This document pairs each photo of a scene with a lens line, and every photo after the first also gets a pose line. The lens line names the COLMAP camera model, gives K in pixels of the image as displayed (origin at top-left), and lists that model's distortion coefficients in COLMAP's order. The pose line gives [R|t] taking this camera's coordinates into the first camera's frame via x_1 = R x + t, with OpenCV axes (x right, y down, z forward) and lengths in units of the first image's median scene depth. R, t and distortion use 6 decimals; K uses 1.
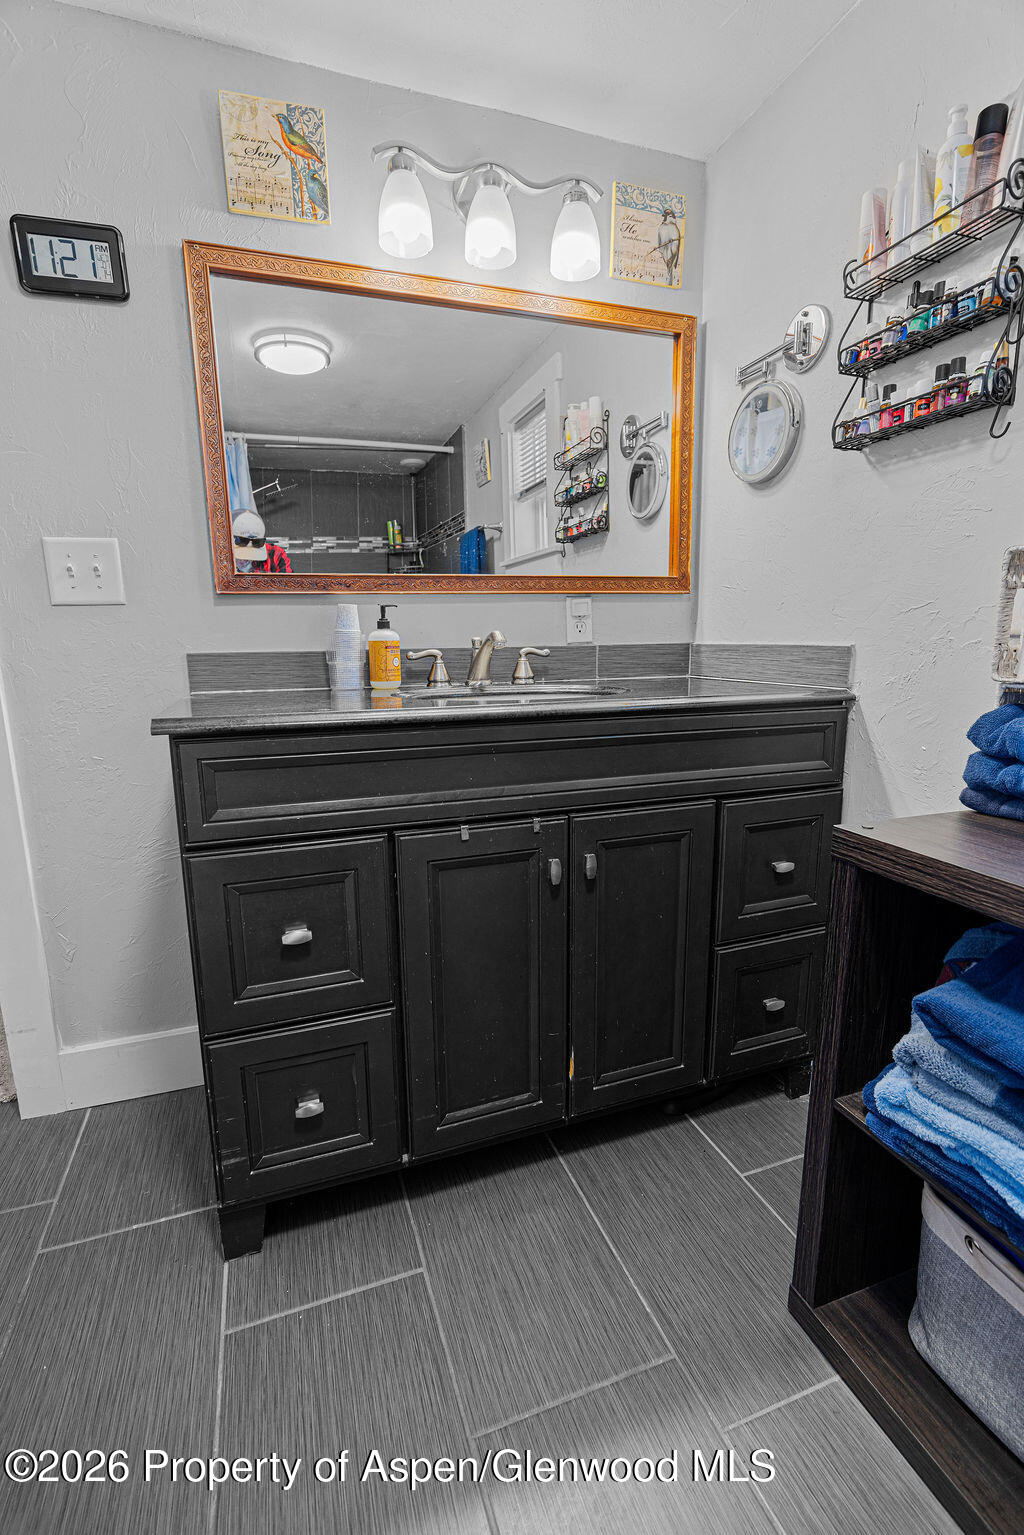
lens RADIAL K [[687.4, 0, 509.4], [0, 687.4, 766.8], [0, 0, 1]] dist [-0.012633, 0.000700]
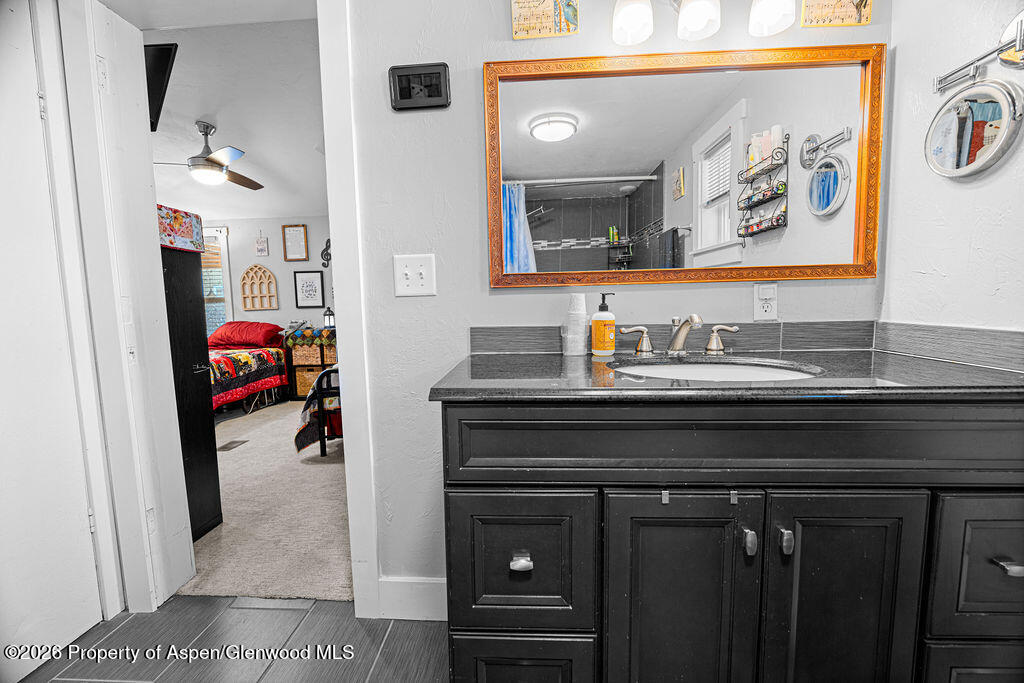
lens RADIAL K [[427.6, 0, 511.7], [0, 427.6, 339.7], [0, 0, 1]] dist [-0.014617, 0.001161]
pose [[0.925790, 0.033522, -0.376550, -0.032218], [-0.064026, 0.995575, -0.068787, -0.076110], [0.372578, 0.087792, 0.923839, 0.164634]]
